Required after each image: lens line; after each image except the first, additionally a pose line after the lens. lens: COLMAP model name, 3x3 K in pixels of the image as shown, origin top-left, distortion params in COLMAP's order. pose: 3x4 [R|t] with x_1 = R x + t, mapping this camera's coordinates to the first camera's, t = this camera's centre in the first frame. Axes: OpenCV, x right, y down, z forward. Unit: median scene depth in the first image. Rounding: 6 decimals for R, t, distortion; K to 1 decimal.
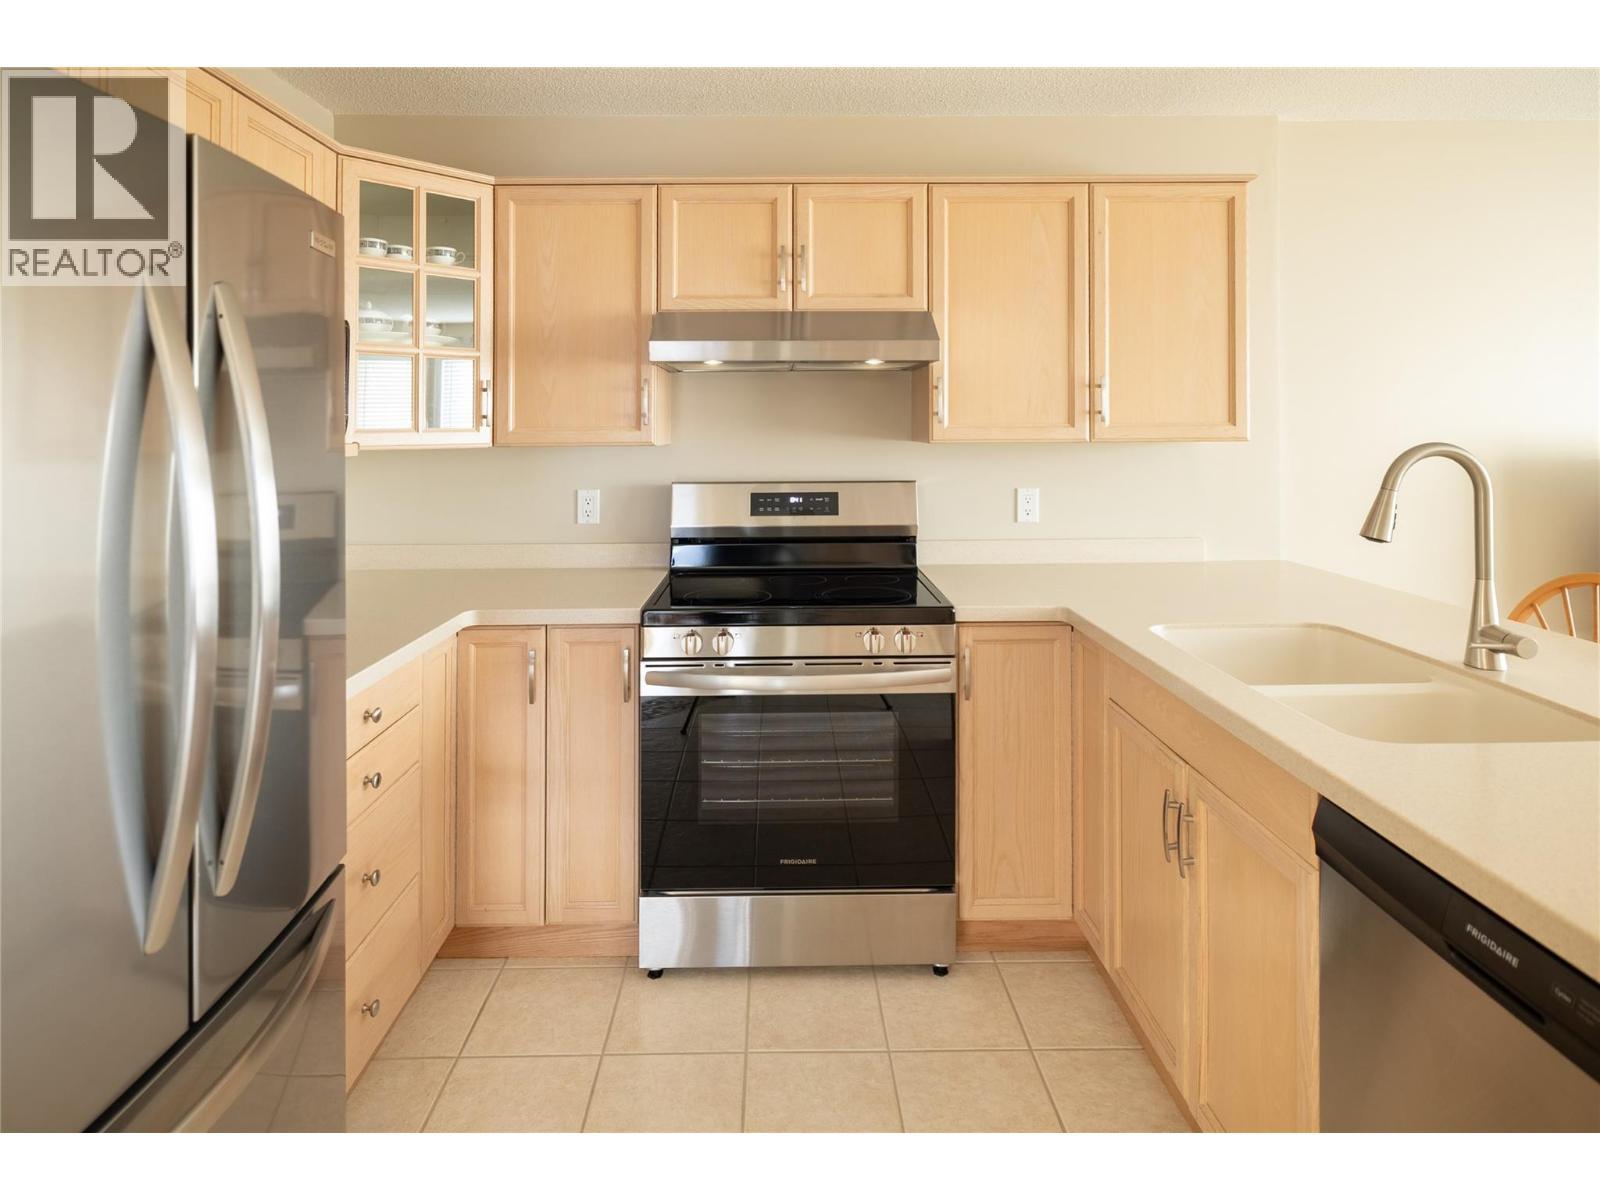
lens RADIAL K [[985.4, 0, 769.8], [0, 985.4, 452.1], [0, 0, 1]] dist [-0.000349, 0.000039]
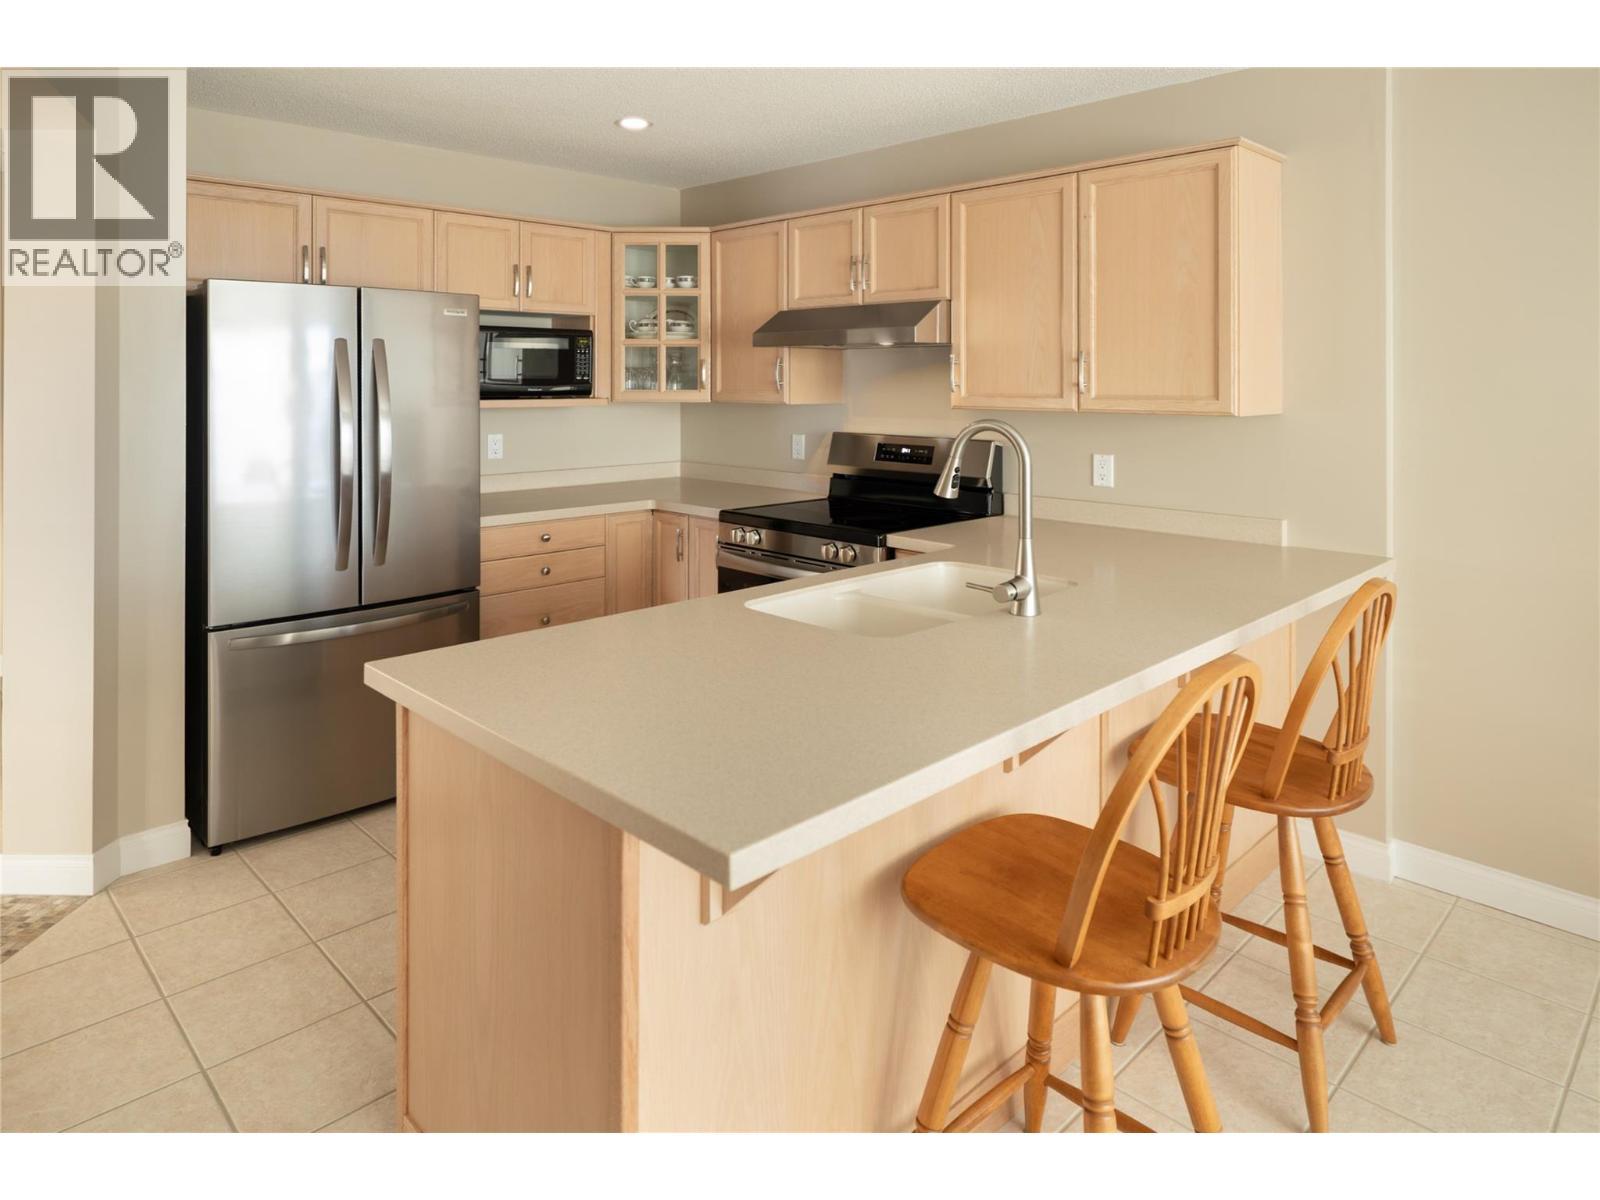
lens RADIAL K [[952.3, 0, 809.1], [0, 952.3, 488.4], [0, 0, 1]] dist [-0.003388, -0.000302]
pose [[0.701274, 0.089135, -0.707297, 0.875942], [-0.034335, 0.995224, 0.091377, -0.012267], [0.712064, -0.039795, 0.700985, 0.044050]]
